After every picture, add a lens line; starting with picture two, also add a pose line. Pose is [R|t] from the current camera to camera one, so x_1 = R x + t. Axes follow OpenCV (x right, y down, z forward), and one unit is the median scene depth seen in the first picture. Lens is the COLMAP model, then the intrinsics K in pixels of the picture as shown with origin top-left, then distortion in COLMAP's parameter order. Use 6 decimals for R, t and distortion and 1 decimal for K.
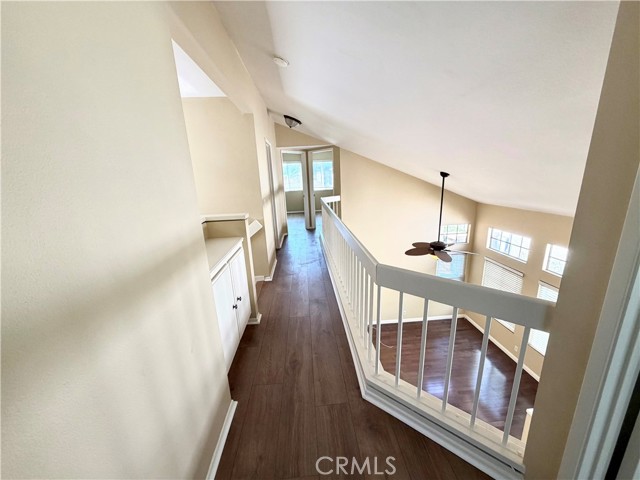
lens RADIAL K [[254.6, 0, 318.8], [0, 254.6, 240.3], [0, 0, 1]] dist [0.000991, -0.000062]
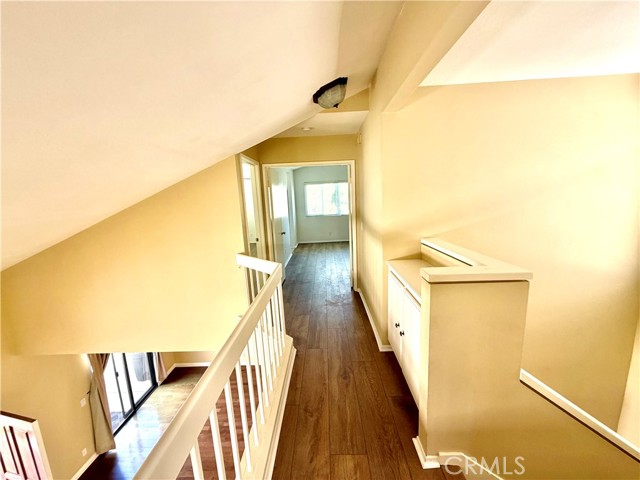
lens RADIAL K [[254.6, 0, 318.8], [0, 254.6, 240.3], [0, 0, 1]] dist [0.000991, -0.000062]
pose [[-0.992676, 0.072557, 0.096592, -0.128280], [0.106243, 0.904915, 0.412117, -0.488091], [-0.057505, 0.419361, -0.905996, 1.716996]]
